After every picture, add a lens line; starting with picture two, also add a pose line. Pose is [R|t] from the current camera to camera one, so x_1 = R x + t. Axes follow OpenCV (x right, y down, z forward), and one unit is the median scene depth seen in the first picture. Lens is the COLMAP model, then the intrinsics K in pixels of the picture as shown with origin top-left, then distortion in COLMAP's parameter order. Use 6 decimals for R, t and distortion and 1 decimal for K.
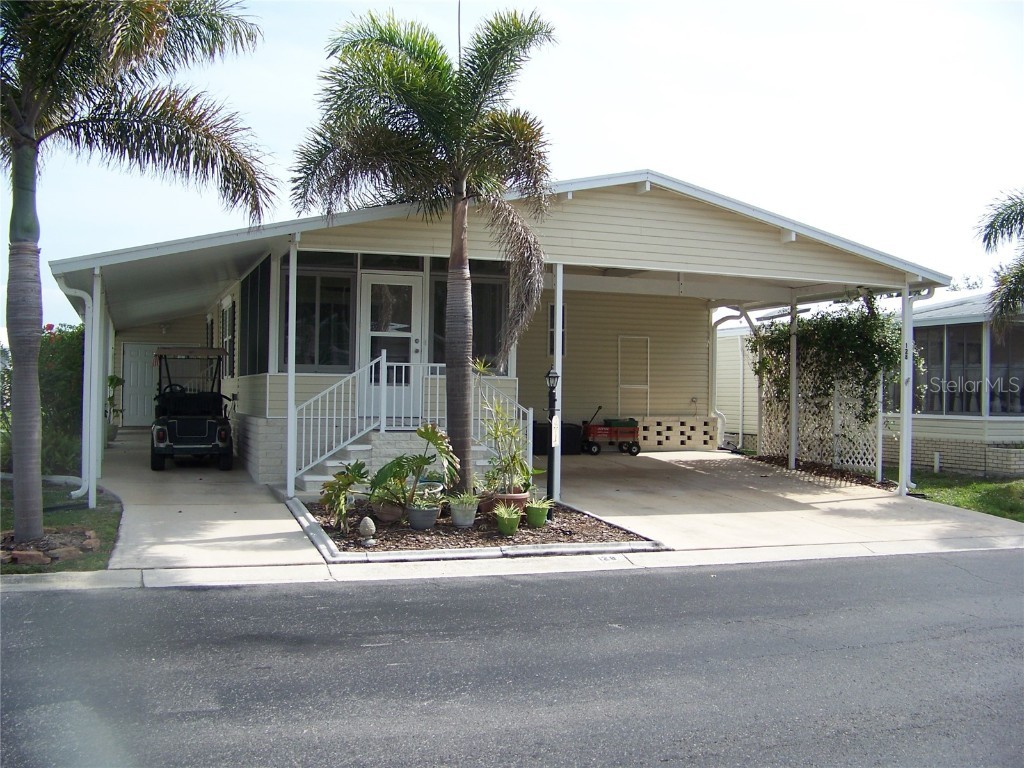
lens RADIAL K [[1078.0, 0, 527.1], [0, 1078.0, 402.4], [0, 0, 1]] dist [-0.170454, 0.000000]
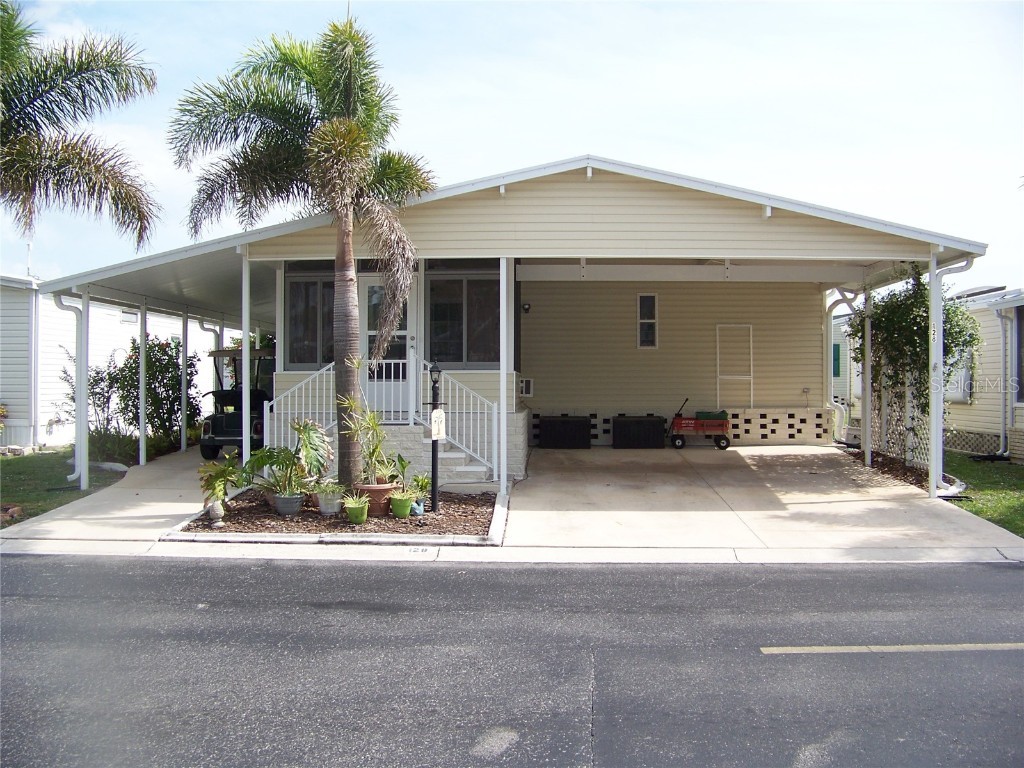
lens RADIAL K [[1078.0, 0, 533.6], [0, 1078.0, 397.0], [0, 0, 1]] dist [-0.170454, 0.000000]
pose [[0.930187, -0.010478, -0.366937, 0.395532], [0.010957, 0.999940, -0.000777, 0.002228], [0.366923, -0.003297, 0.930246, 0.071859]]
